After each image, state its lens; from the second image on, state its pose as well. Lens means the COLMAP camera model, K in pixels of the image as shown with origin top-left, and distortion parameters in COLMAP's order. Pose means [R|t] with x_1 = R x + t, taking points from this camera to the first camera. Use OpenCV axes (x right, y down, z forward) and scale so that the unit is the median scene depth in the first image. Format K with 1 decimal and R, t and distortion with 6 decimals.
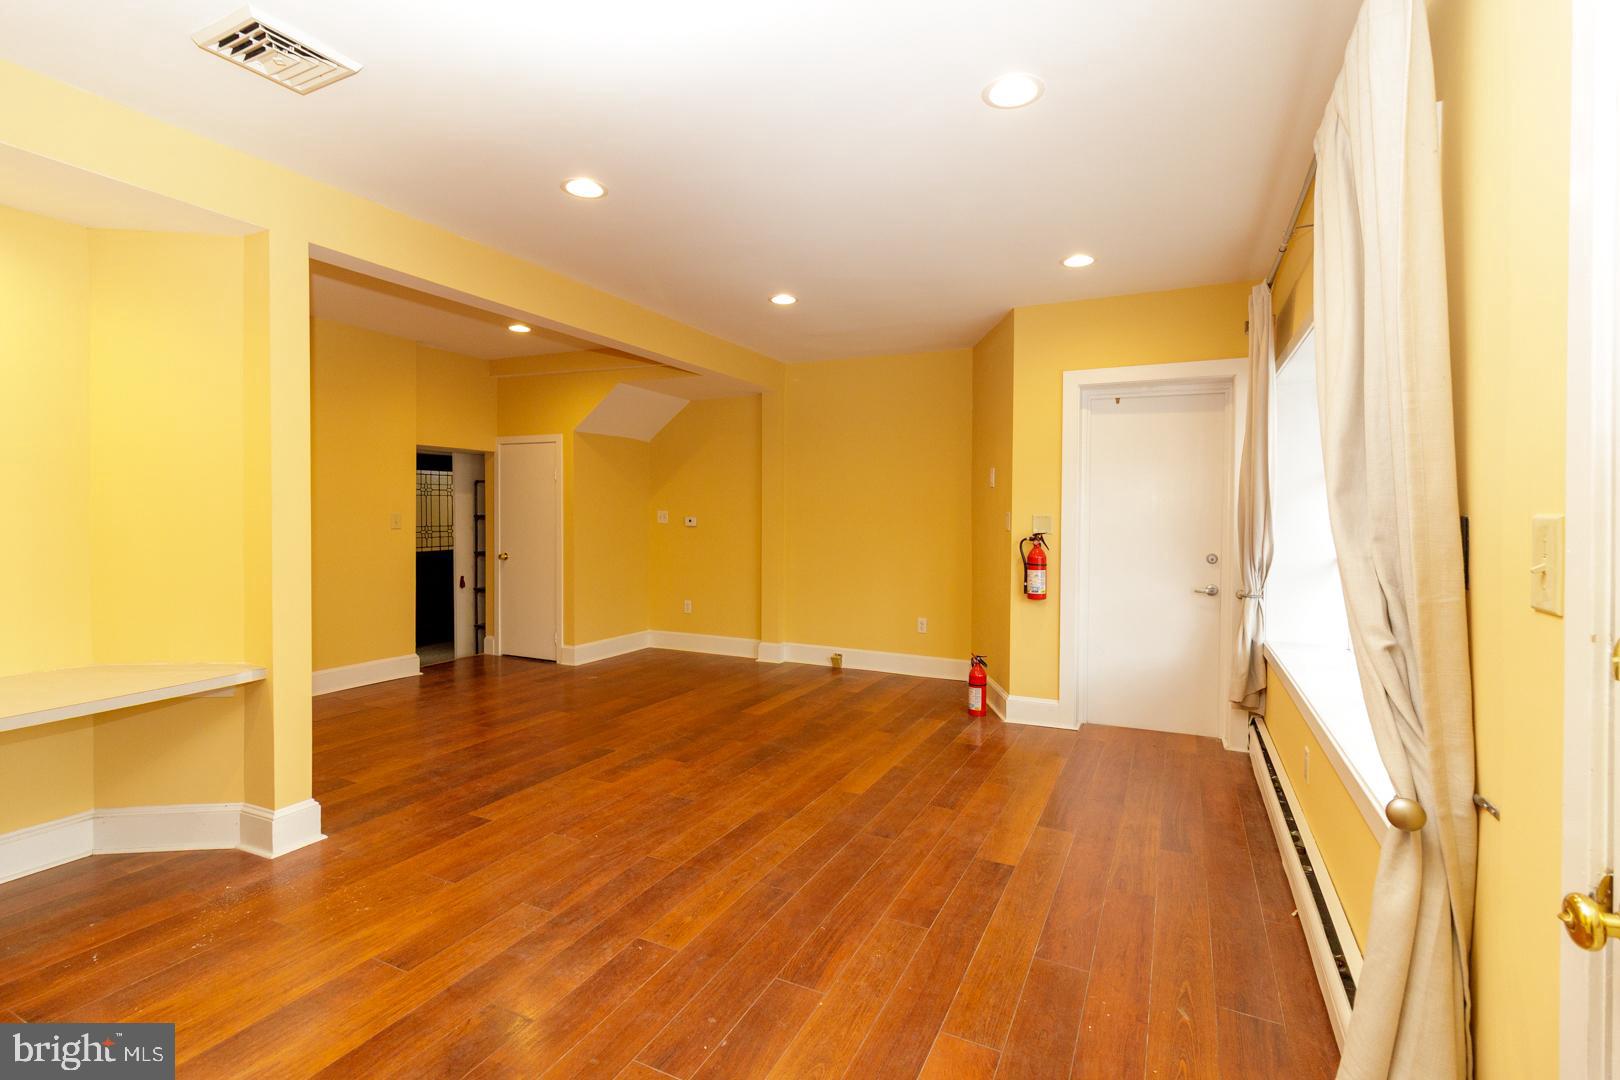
lens RADIAL K [[750.5, 0, 819.7], [0, 750.5, 516.2], [0, 0, 1]] dist [-0.000871, -0.000227]
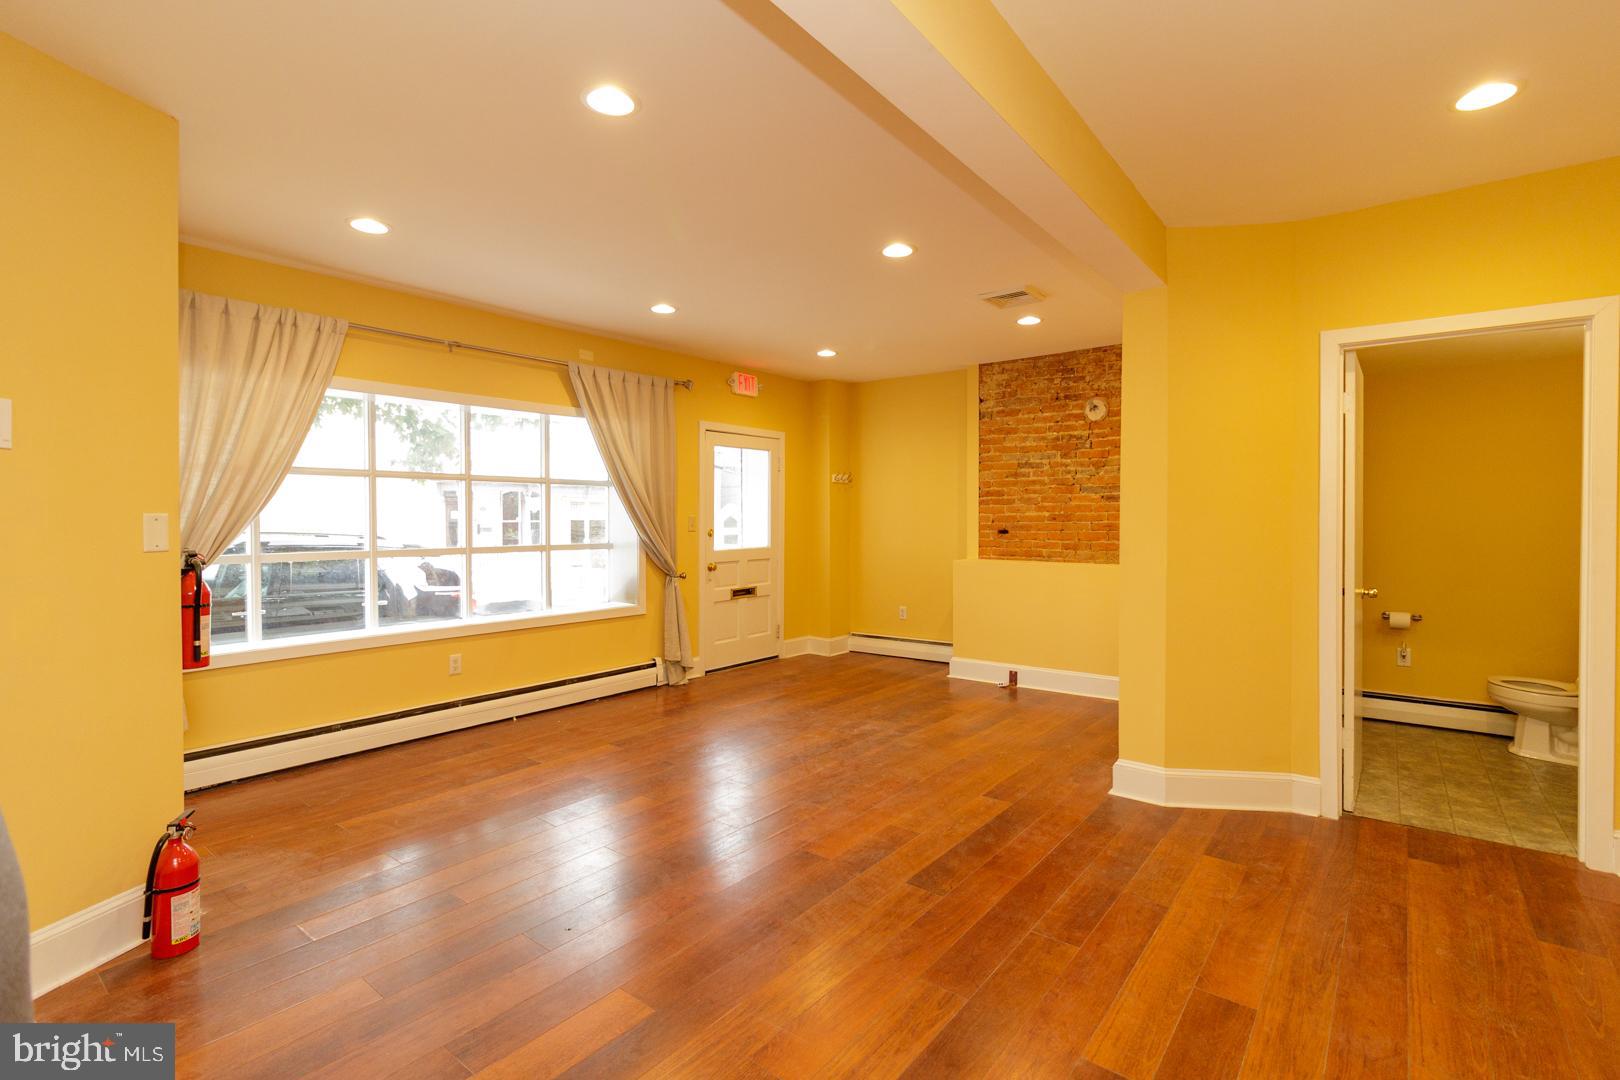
lens RADIAL K [[749.3, 0, 810.0], [0, 749.3, 540.0], [0, 0, 1]] dist [-0.000509, -0.000043]
pose [[-0.975826, -0.015924, 0.217968, -0.473817], [-0.007600, 0.999211, 0.038976, -0.018199], [-0.218417, 0.036377, -0.975177, 2.384716]]
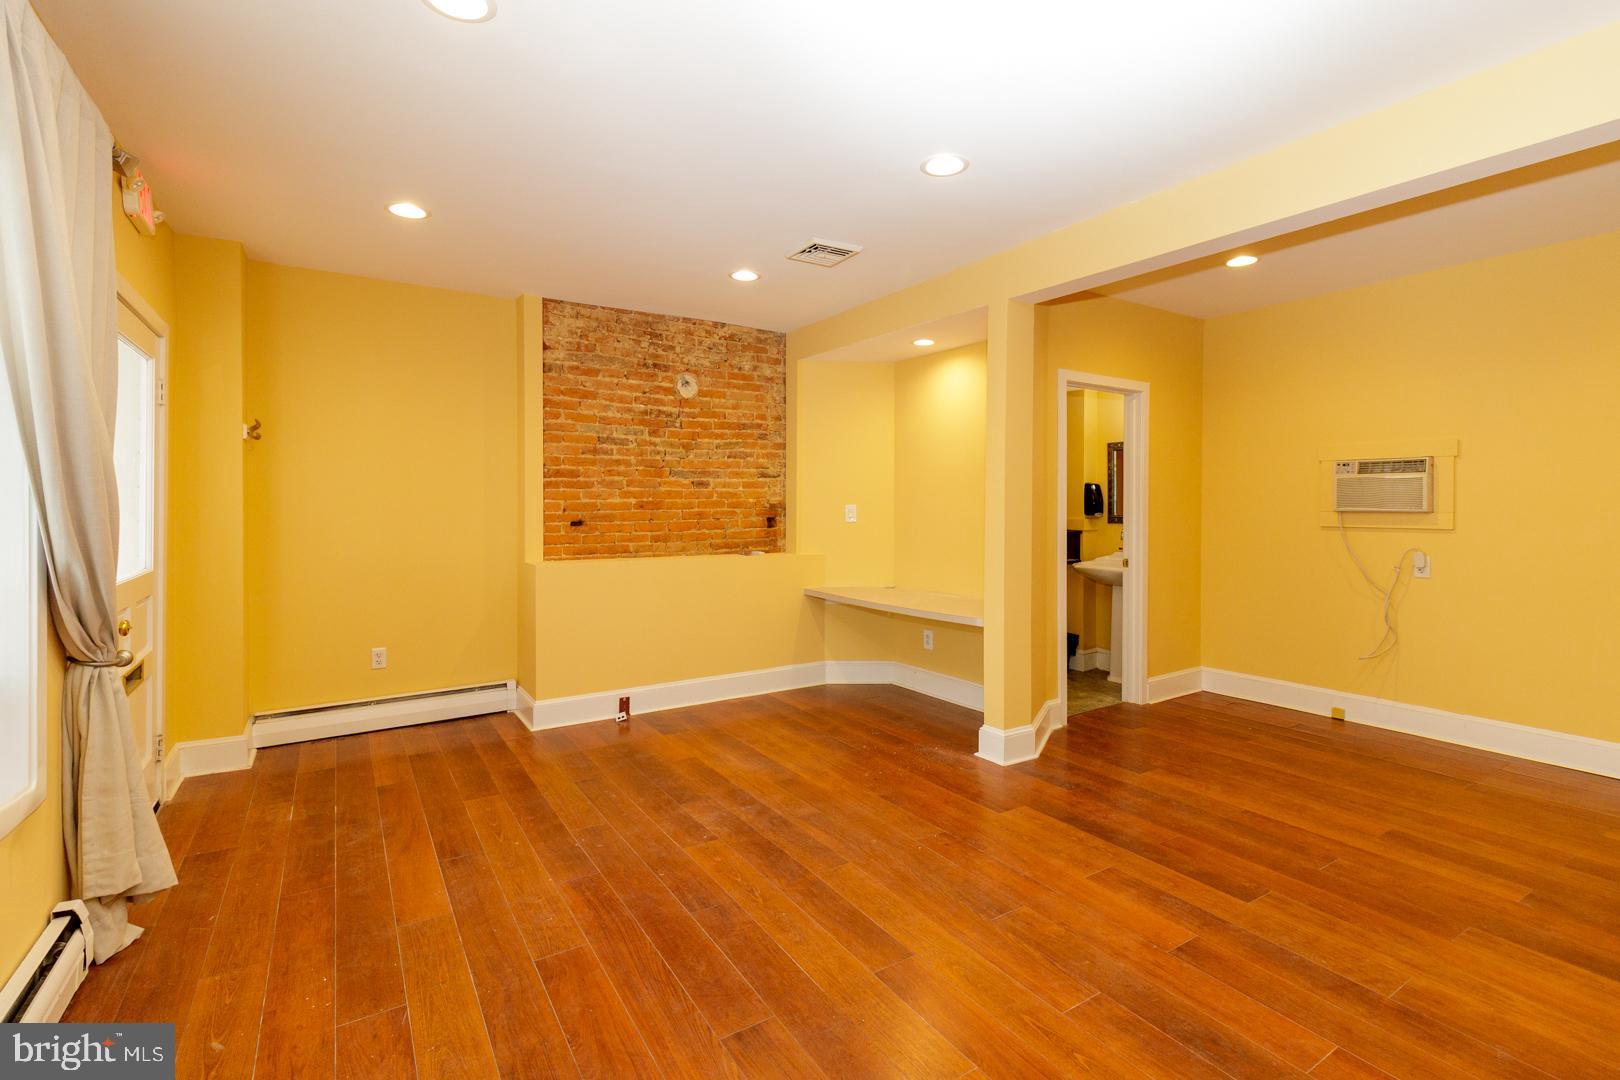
lens RADIAL K [[750.5, 0, 819.7], [0, 750.5, 516.2], [0, 0, 1]] dist [-0.000871, -0.000227]
pose [[-0.524027, 0.004106, -0.851692, 0.616515], [-0.012276, 0.999848, 0.012374, -0.005129], [0.851613, 0.016939, -0.523897, 1.473898]]
